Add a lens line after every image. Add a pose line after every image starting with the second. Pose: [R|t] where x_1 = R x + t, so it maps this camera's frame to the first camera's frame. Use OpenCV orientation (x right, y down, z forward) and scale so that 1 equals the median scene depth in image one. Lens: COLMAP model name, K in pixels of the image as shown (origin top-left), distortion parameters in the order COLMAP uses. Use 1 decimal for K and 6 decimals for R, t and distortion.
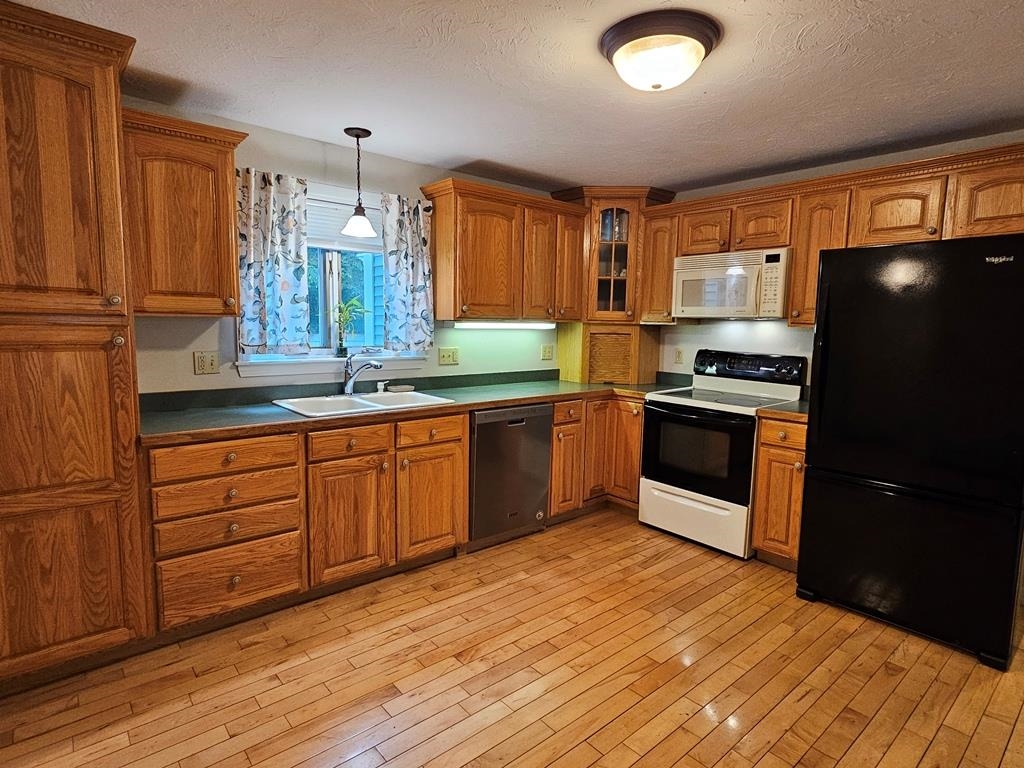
lens RADIAL K [[557.6, 0, 512.3], [0, 557.6, 382.7], [0, 0, 1]] dist [-0.004544, 0.002854]
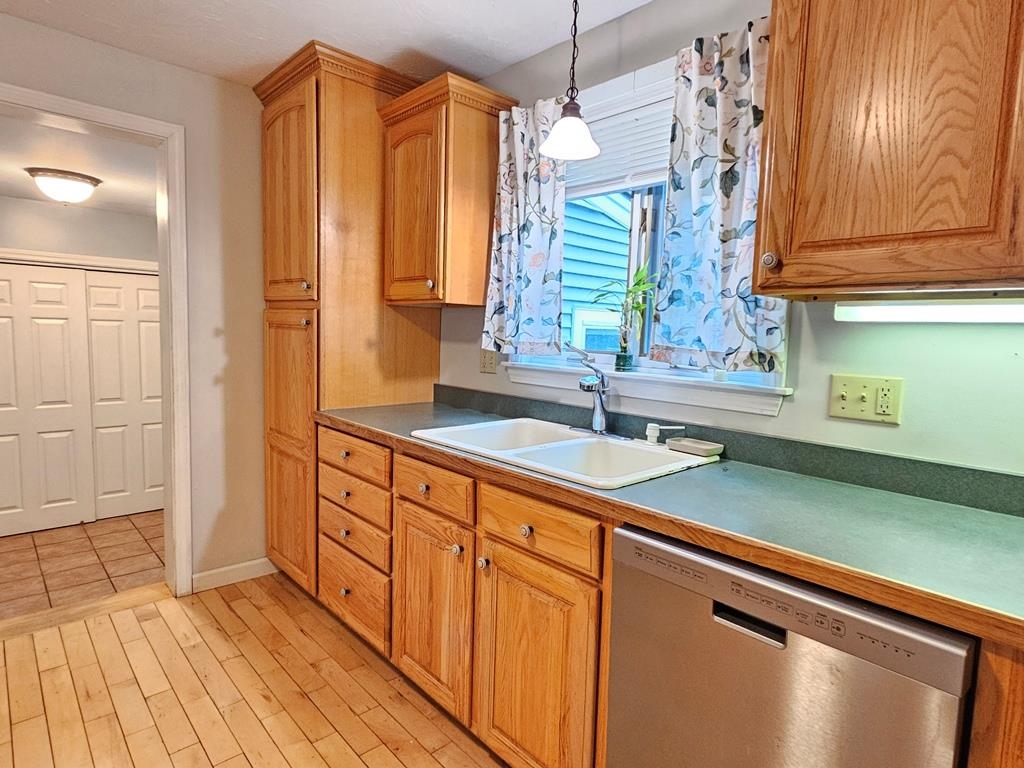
lens RADIAL K [[557.6, 0, 504.6], [0, 557.6, 384.8], [0, 0, 1]] dist [-0.004544, 0.002854]
pose [[0.054978, 0.079152, -0.995345, 0.316862], [-0.143366, 0.987150, 0.070581, -0.062271], [0.988141, 0.138819, 0.065619, 0.949779]]
